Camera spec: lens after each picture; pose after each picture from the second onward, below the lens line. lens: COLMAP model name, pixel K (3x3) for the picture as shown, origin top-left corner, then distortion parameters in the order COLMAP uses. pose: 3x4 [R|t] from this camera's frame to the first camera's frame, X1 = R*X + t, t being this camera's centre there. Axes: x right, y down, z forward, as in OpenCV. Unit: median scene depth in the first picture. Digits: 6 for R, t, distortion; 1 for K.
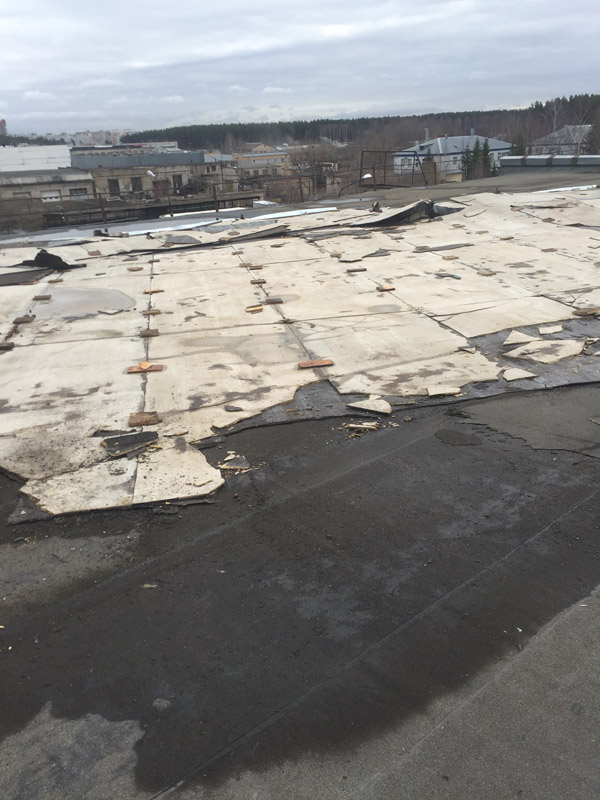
lens RADIAL K [[666.7, 0, 300.0], [0, 666.7, 400.0], [0, 0, 1]] dist [0.004318, -0.019753]
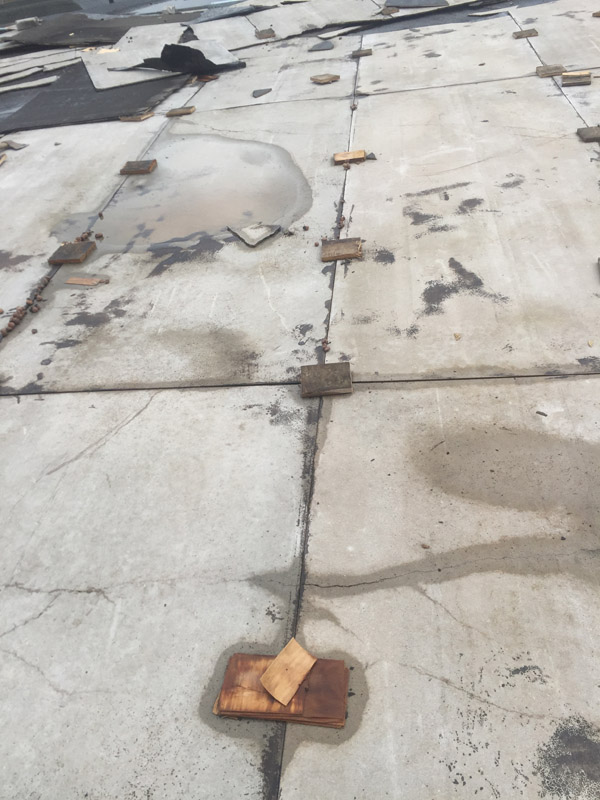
lens RADIAL K [[666.7, 0, 300.0], [0, 666.7, 400.0], [0, 0, 1]] dist [0.004318, -0.019753]
pose [[0.954820, 0.119757, -0.271988, -0.085993], [-0.021761, 0.940929, 0.337904, -0.126251], [0.296388, -0.316719, 0.901024, 0.409585]]
